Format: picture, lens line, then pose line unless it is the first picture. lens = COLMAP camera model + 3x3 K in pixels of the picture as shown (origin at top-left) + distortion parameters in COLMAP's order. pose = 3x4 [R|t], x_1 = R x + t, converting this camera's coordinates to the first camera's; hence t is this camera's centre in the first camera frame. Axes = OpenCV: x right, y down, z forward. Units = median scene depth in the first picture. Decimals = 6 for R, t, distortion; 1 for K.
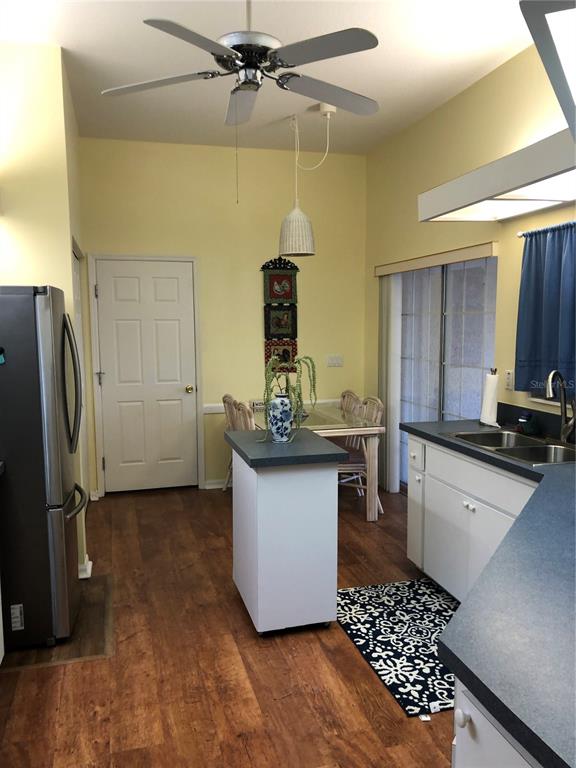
lens RADIAL K [[627.3, 0, 300.6], [0, 627.3, 392.1], [0, 0, 1]] dist [0.038772, -0.049256]
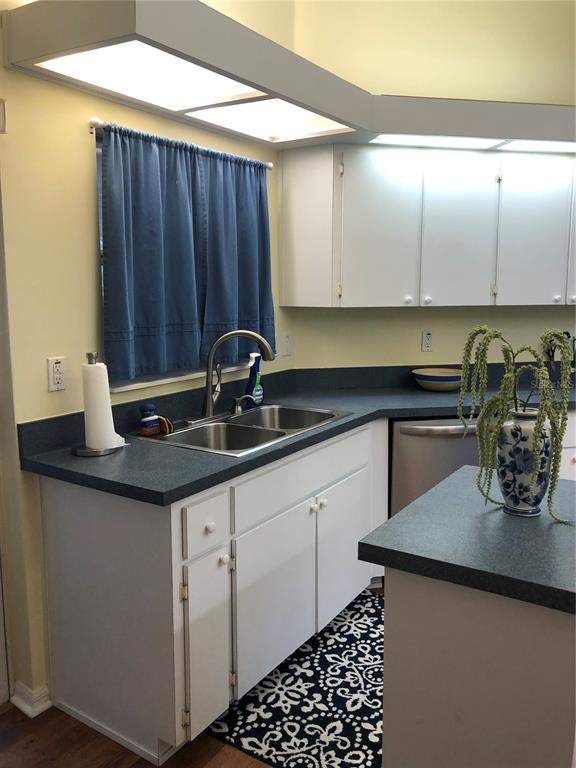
lens RADIAL K [[627.3, 0, 287.5], [0, 627.3, 377.8], [0, 0, 1]] dist [0.038772, -0.049256]
pose [[-0.647310, -0.102675, 0.755280, -0.299438], [0.093337, 0.972751, 0.212234, -0.152012], [-0.756490, 0.207877, -0.620088, 1.570552]]
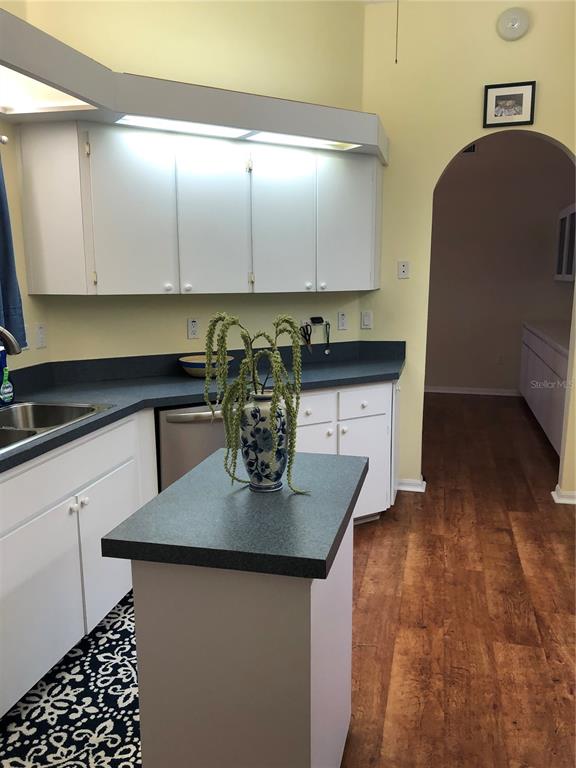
lens RADIAL K [[627.3, 0, 294.2], [0, 627.3, 387.5], [0, 0, 1]] dist [0.038772, -0.049256]
pose [[-0.868699, -0.082356, 0.488446, -0.327380], [0.062859, 0.959781, 0.273621, -0.149627], [-0.491335, 0.268398, -0.828585, 1.545144]]
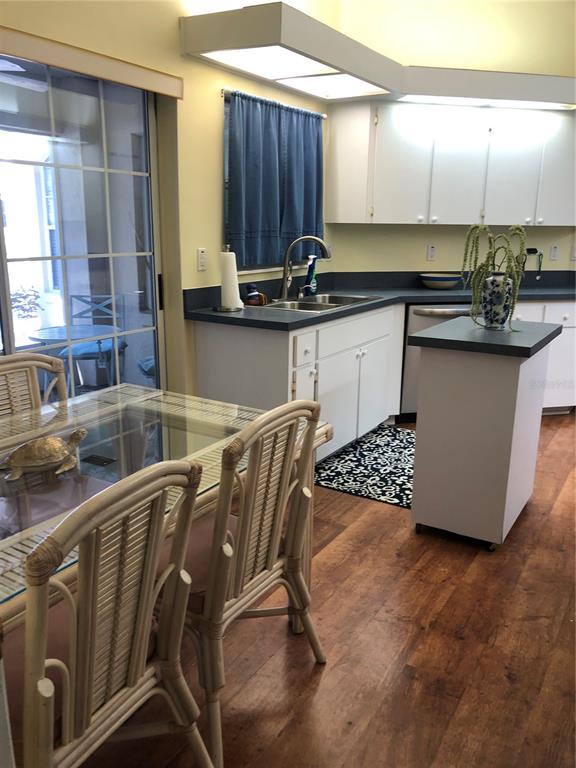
lens RADIAL K [[627.3, 0, 280.4], [0, 627.3, 390.9], [0, 0, 1]] dist [0.038772, -0.049256]
pose [[-0.661422, -0.193056, 0.724741, -0.537838], [0.078734, 0.943092, 0.323075, -0.158081], [-0.745870, 0.270751, -0.608582, 1.971572]]
